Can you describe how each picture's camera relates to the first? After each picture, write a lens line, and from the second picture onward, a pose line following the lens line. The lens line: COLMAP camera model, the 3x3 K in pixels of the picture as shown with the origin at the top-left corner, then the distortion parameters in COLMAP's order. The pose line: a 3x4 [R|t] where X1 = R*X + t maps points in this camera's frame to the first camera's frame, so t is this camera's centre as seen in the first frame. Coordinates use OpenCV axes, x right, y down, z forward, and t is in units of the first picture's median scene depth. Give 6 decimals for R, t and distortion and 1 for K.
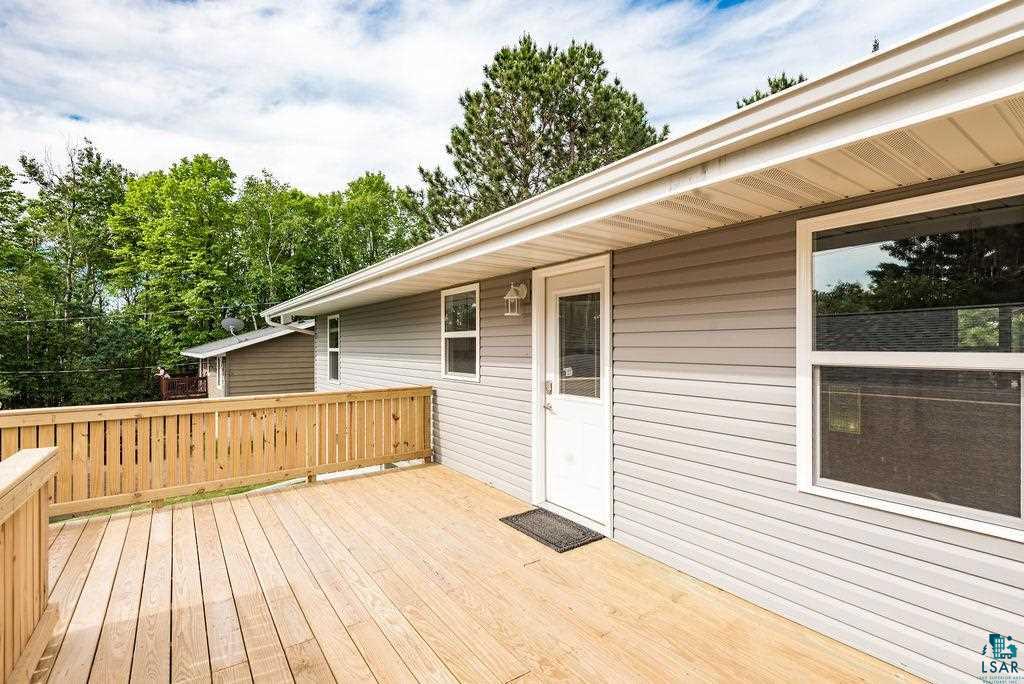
lens RADIAL K [[470.8, 0, 507.6], [0, 470.8, 342.5], [0, 0, 1]] dist [0.021273, -0.012358]
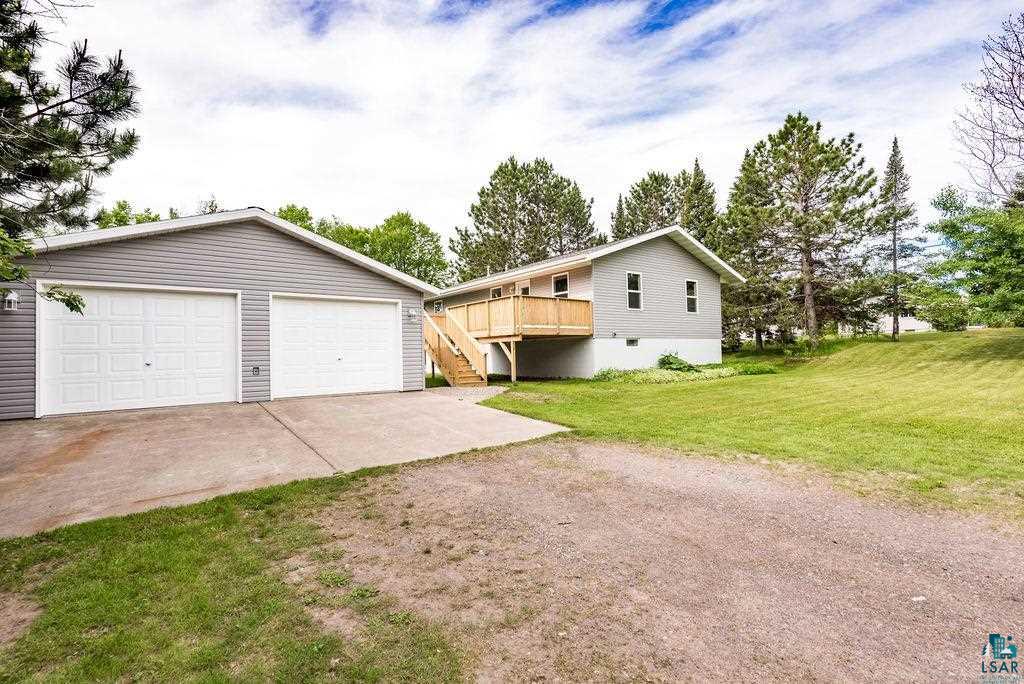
lens RADIAL K [[470.8, 0, 507.6], [0, 470.8, 342.5], [0, 0, 1]] dist [0.021273, -0.012358]
pose [[0.999520, -0.016051, 0.026490, -0.021515], [0.016567, 0.999675, -0.019389, 0.069889], [-0.026170, 0.019818, 0.999461, -0.481561]]
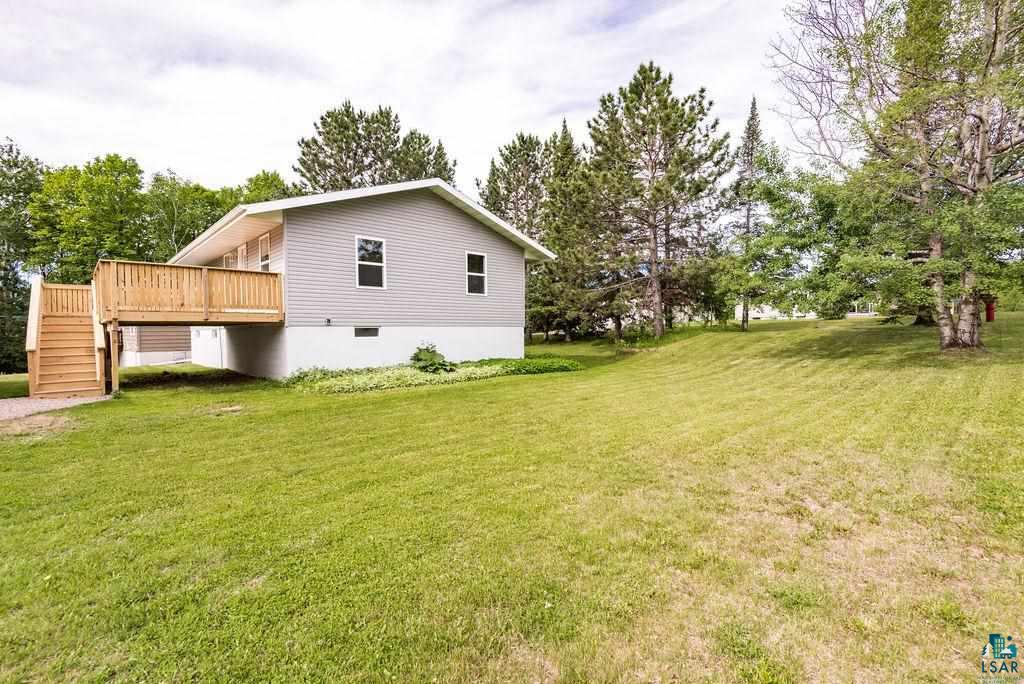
lens RADIAL K [[470.1, 0, 507.2], [0, 470.1, 339.8], [0, 0, 1]] dist [0.028839, -0.012621]
pose [[0.992062, -0.007002, 0.125557, 0.208196], [0.004423, 0.999774, 0.020805, 0.060347], [-0.125675, -0.020084, 0.991868, -0.361047]]
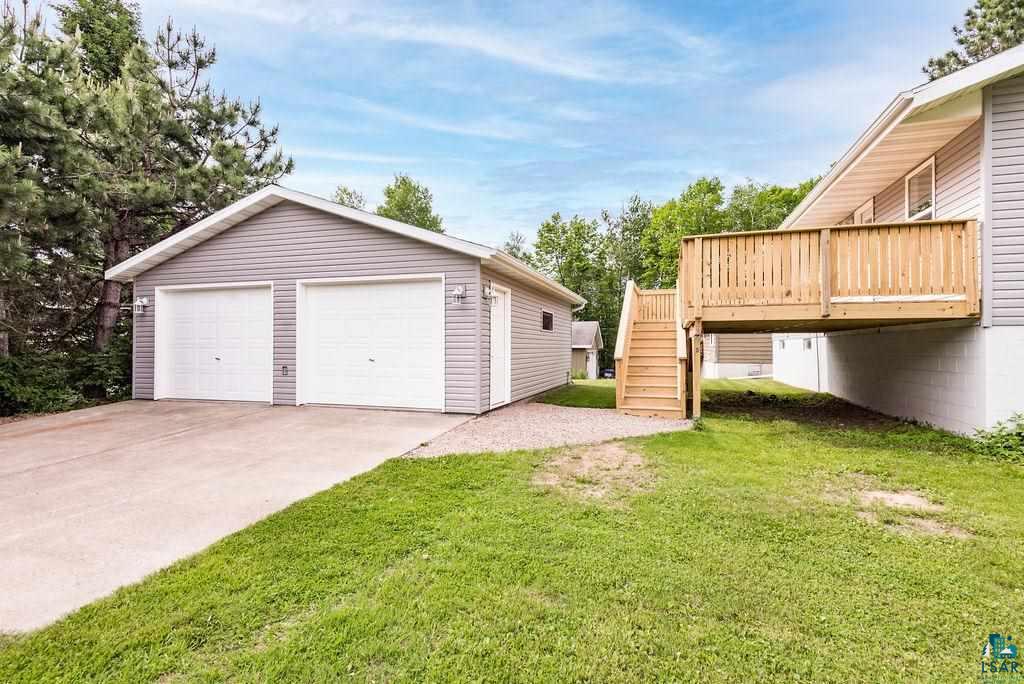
lens RADIAL K [[479.2, 0, 509.8], [0, 479.2, 349.1], [0, 0, 1]] dist [0.032407, -0.021143]
pose [[0.594889, 0.011013, -0.803733, 0.124869], [-0.002375, 0.999926, 0.011944, 0.063710], [0.803805, -0.005196, 0.594871, -0.229332]]
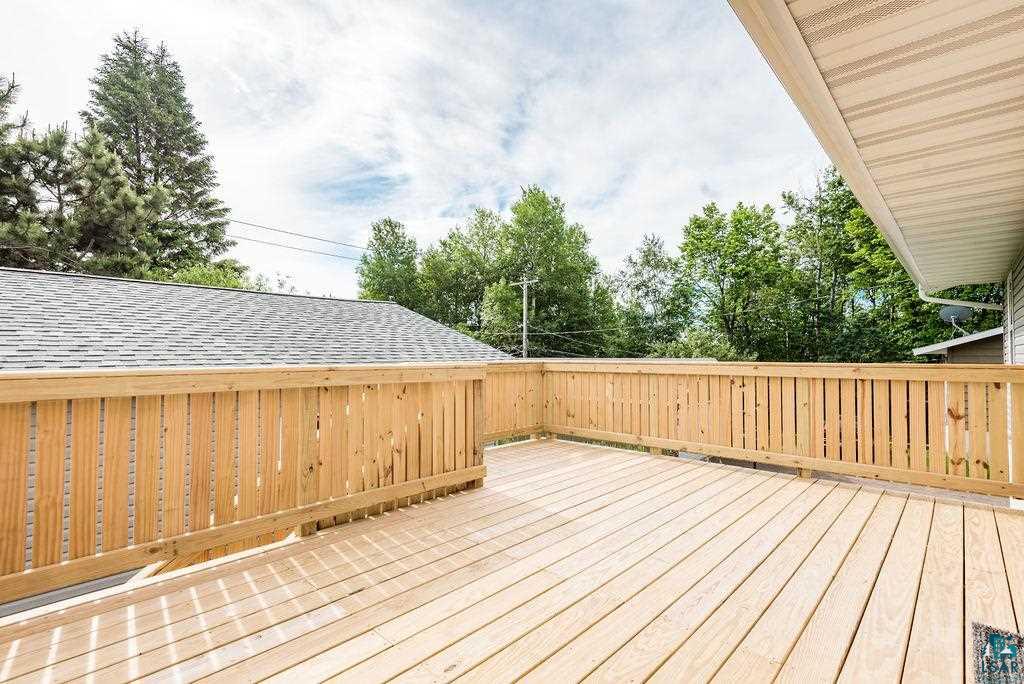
lens RADIAL K [[479.2, 0, 509.8], [0, 479.2, 349.1], [0, 0, 1]] dist [0.032407, -0.021143]
pose [[0.197998, -0.008342, -0.980167, 0.049546], [0.005296, 0.999958, -0.007441, 0.015963], [0.980188, -0.003718, 0.198034, 0.066535]]
